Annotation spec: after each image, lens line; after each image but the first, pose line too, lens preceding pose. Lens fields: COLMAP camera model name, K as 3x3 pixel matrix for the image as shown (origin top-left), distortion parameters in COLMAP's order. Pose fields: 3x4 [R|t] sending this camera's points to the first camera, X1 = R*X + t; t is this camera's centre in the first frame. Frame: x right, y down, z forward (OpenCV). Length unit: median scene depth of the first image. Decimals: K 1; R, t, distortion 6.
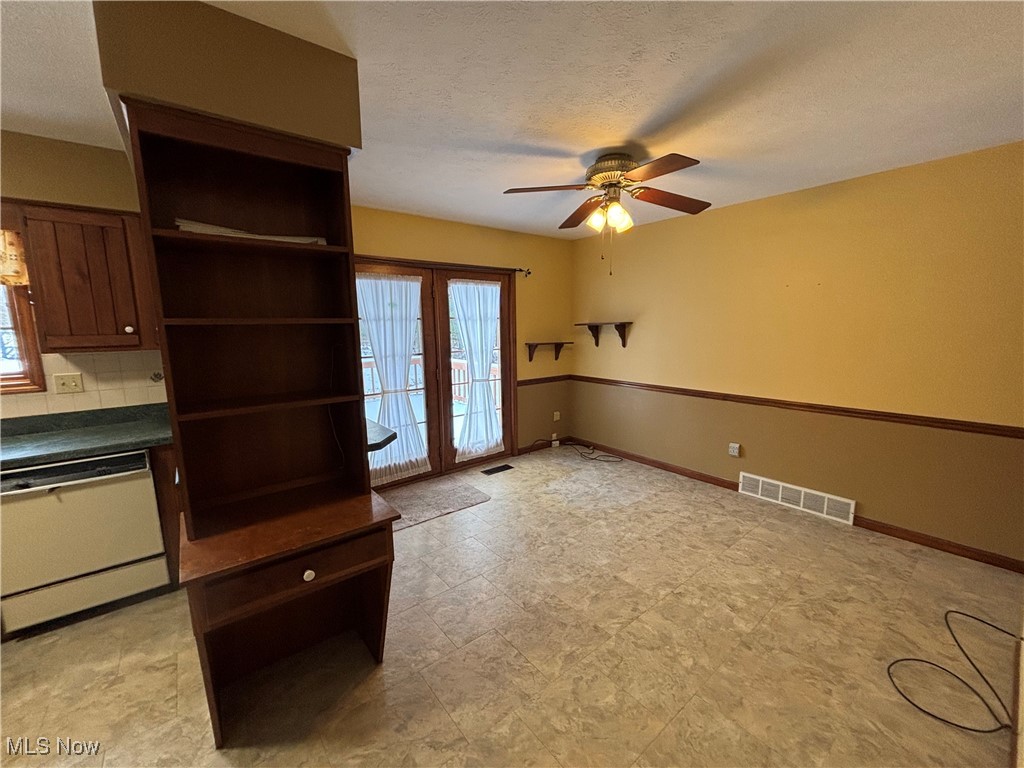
lens RADIAL K [[410.9, 0, 511.3], [0, 410.9, 385.0], [0, 0, 1]] dist [0.000216, -0.000403]
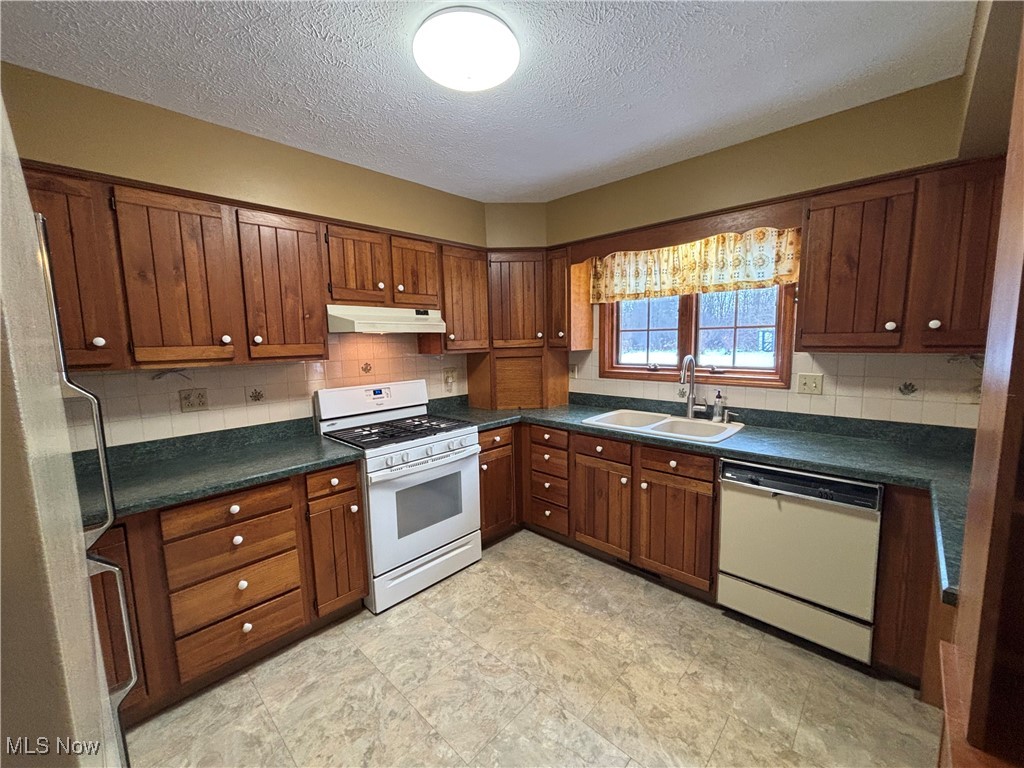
lens RADIAL K [[410.9, 0, 517.1], [0, 410.9, 387.7], [0, 0, 1]] dist [0.000216, -0.000403]
pose [[0.143678, 0.131145, -0.980896, -0.199661], [-0.124881, 0.985660, 0.113490, -0.015375], [0.981714, 0.106189, 0.157995, 0.155245]]
